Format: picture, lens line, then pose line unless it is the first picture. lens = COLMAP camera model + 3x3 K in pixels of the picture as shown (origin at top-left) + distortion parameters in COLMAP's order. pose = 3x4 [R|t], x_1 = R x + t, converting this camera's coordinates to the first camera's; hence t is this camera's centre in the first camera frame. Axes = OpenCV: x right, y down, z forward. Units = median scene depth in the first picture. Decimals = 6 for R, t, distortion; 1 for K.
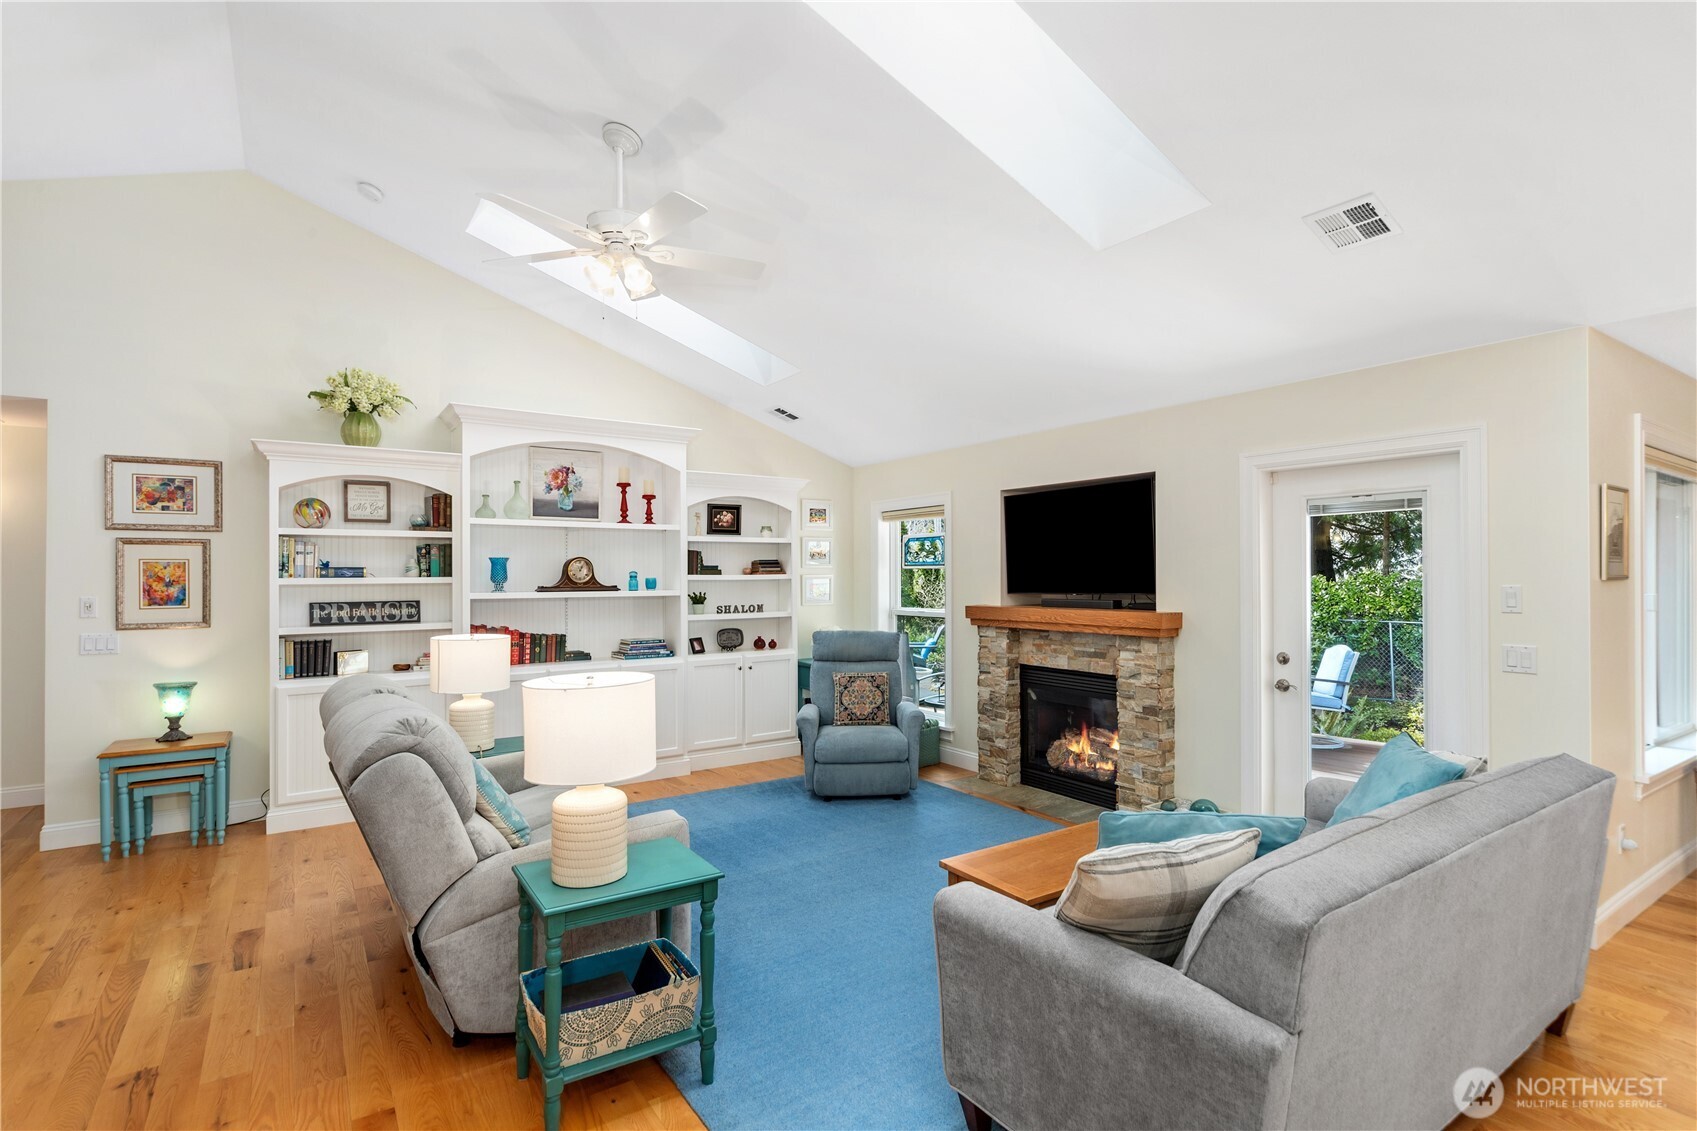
lens RADIAL K [[810.7, 0, 847.9], [0, 810.7, 558.3], [0, 0, 1]] dist [-0.000833, -0.000129]
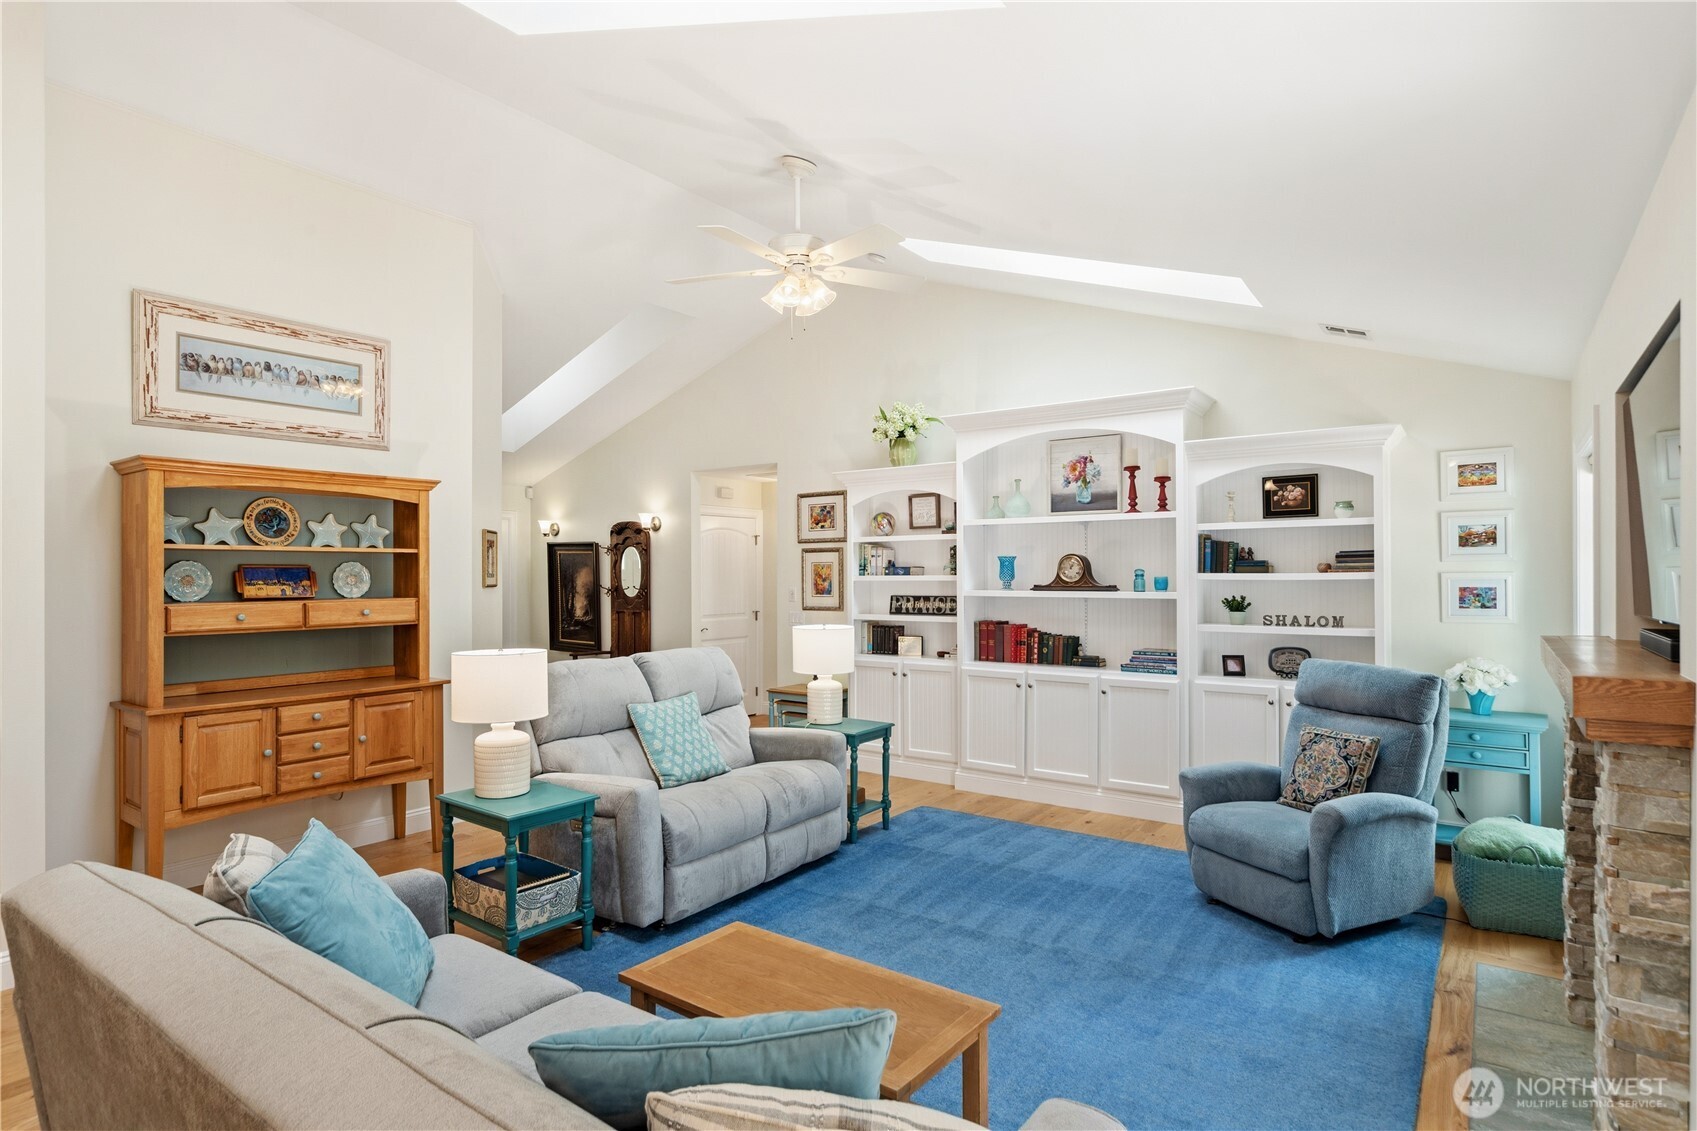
lens RADIAL K [[874.9, 0, 840.2], [0, 874.9, 554.4], [0, 0, 1]] dist [0.000175, 0.000451]
pose [[0.342986, -0.018876, -0.939151, 0.520270], [0.022281, 0.999680, -0.011956, 0.005237], [0.939076, -0.016824, 0.343297, 0.414175]]
